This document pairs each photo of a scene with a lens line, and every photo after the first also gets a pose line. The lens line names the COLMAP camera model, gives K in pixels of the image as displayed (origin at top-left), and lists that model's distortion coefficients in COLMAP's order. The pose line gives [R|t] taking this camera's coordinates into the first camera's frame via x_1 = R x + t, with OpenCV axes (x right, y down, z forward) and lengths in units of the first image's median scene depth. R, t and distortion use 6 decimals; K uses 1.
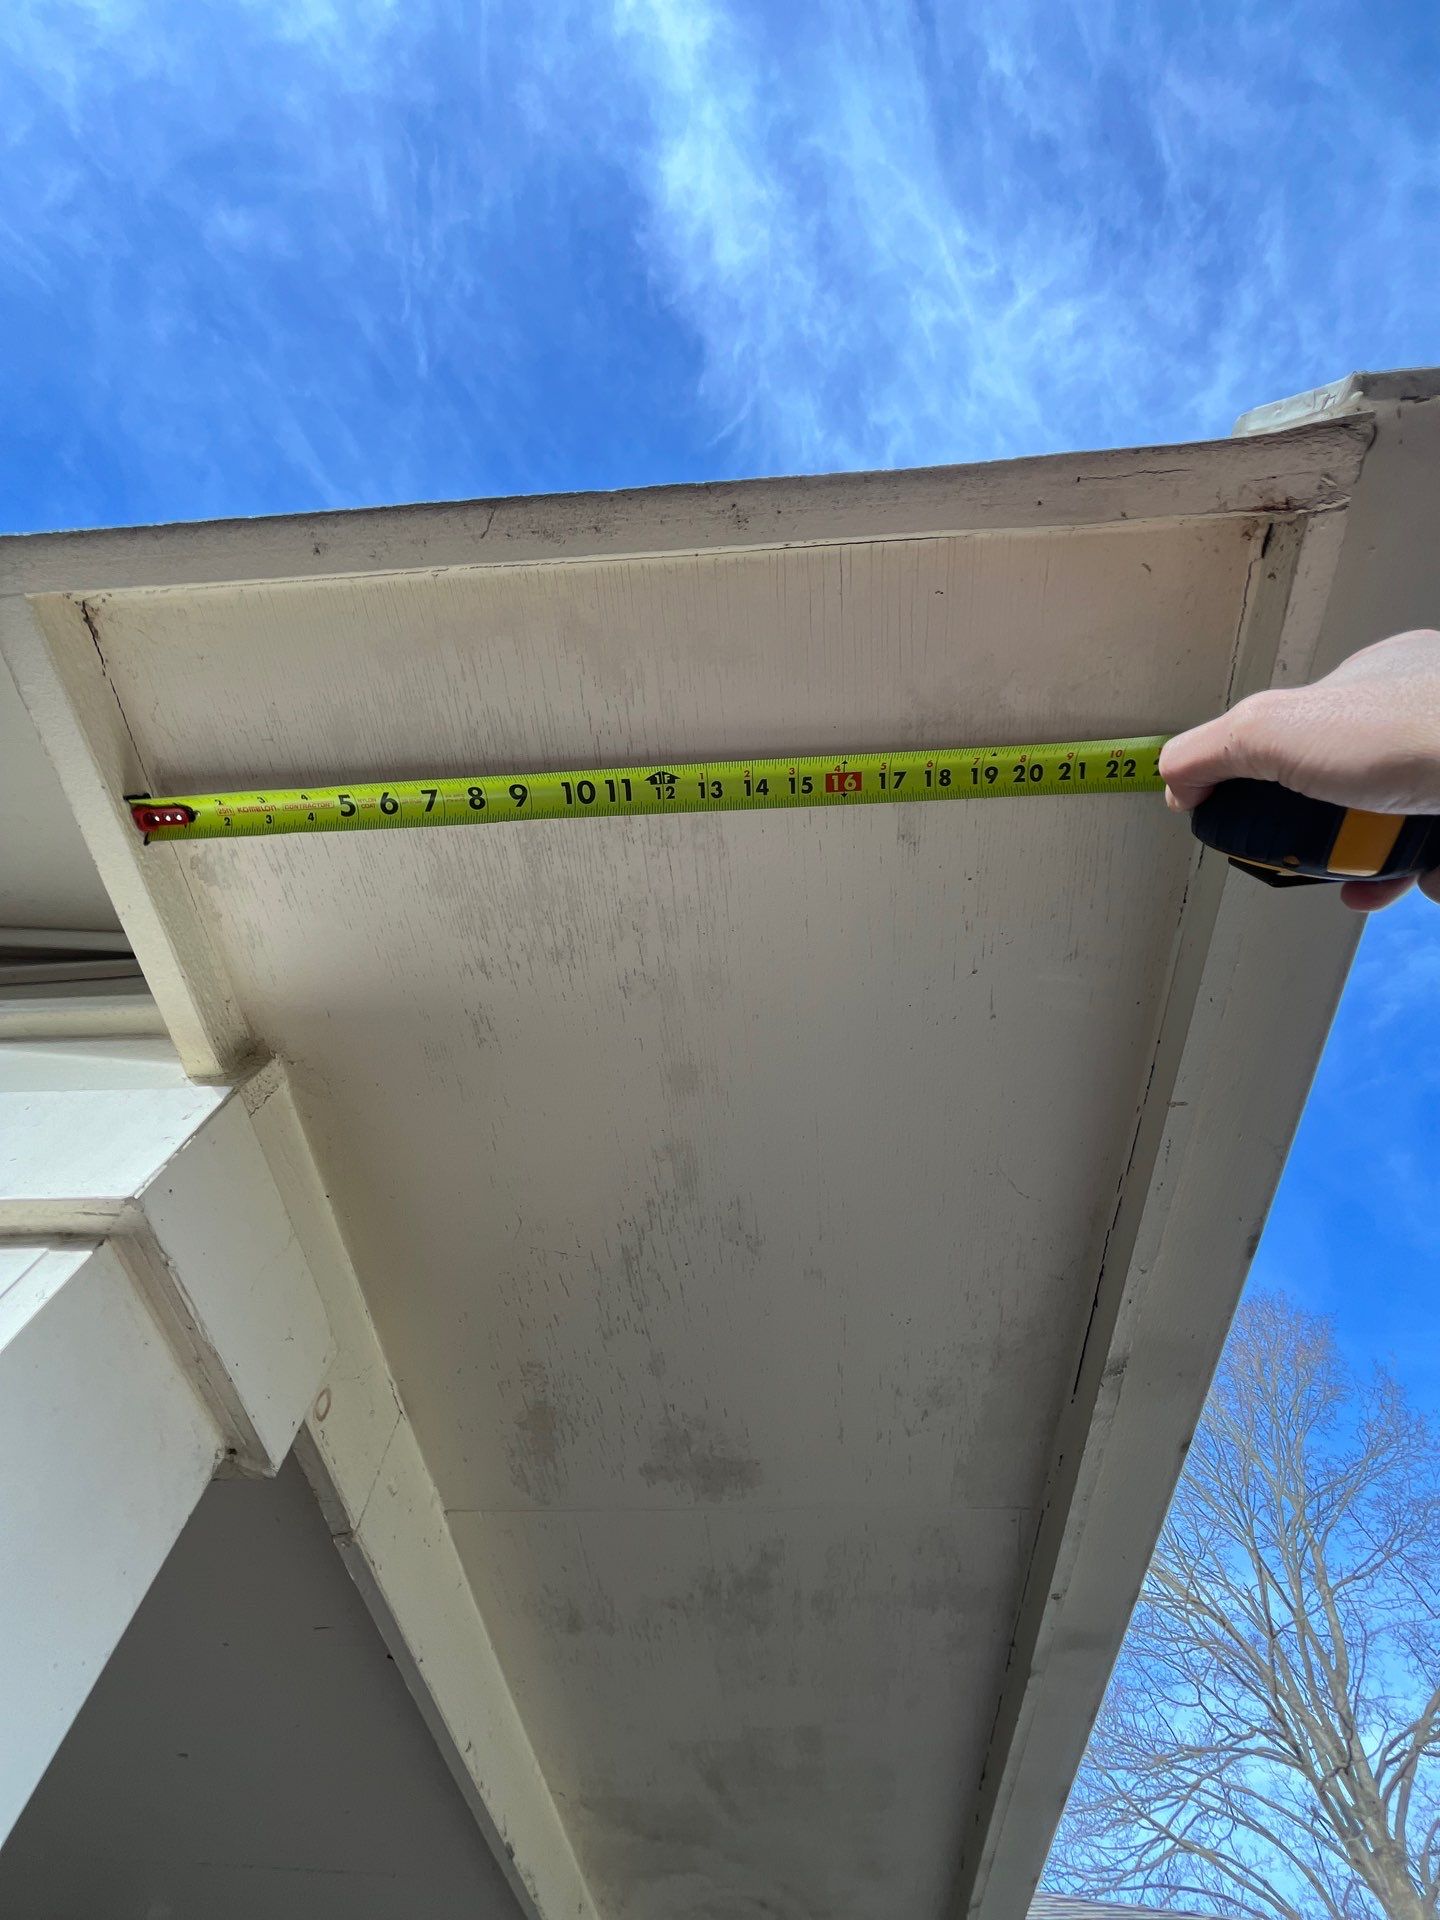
lens RADIAL K [[767.0, 0, 720.0], [0, 767.0, 960.0], [0, 0, 1]] dist [-0.000810, -0.000068]
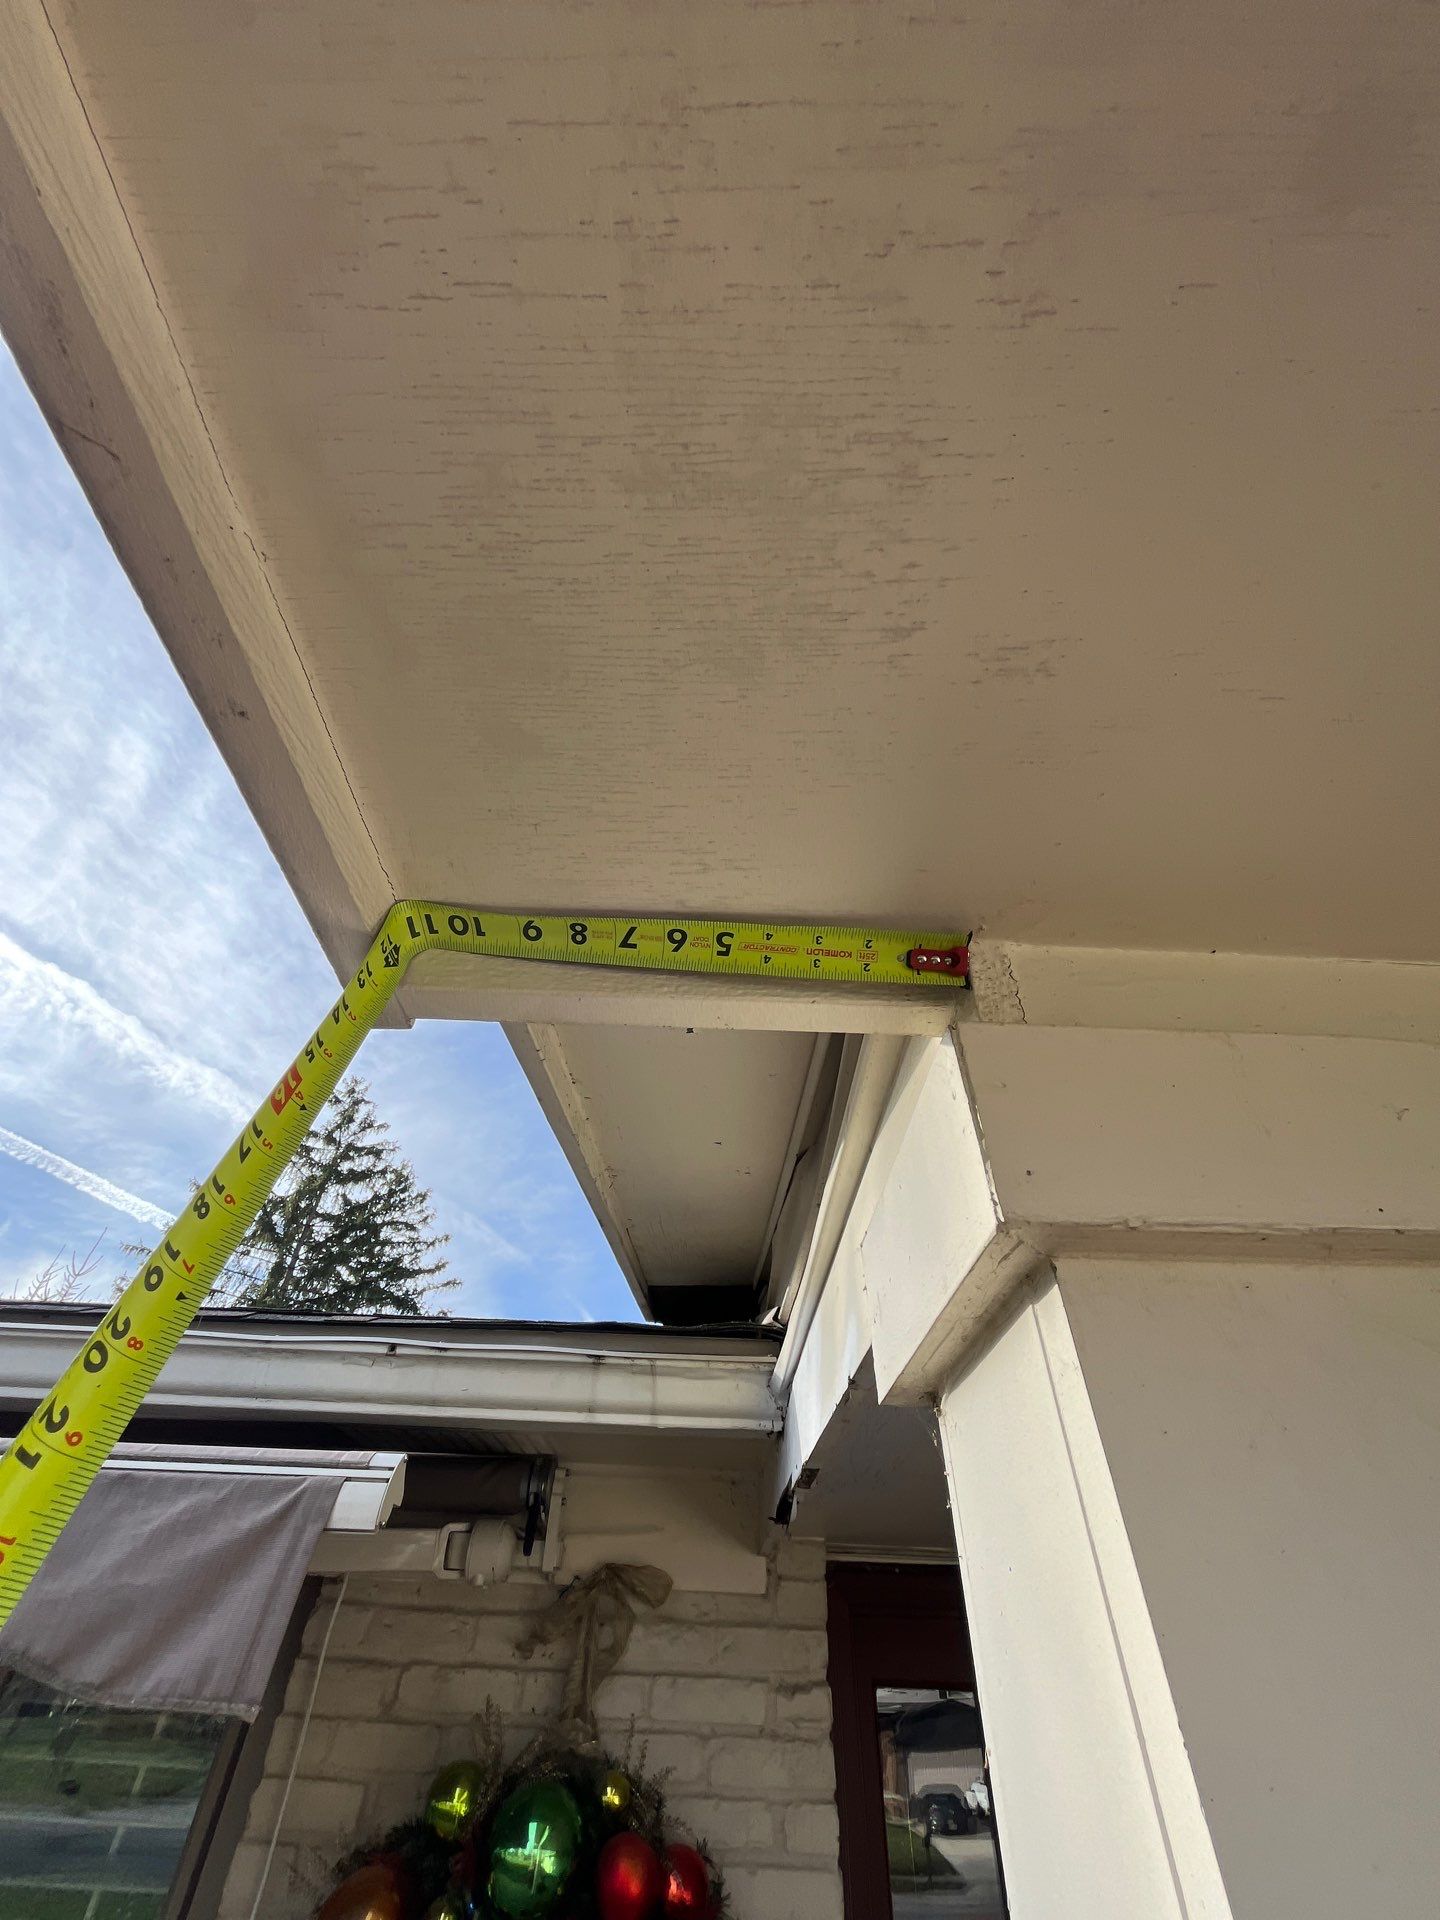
lens RADIAL K [[767.0, 0, 720.0], [0, 767.0, 960.0], [0, 0, 1]] dist [-0.000810, -0.000068]
pose [[0.077273, -0.703225, -0.706756, -0.091376], [0.882109, 0.378599, -0.280262, 0.144108], [0.464664, -0.601779, 0.649576, 0.433966]]
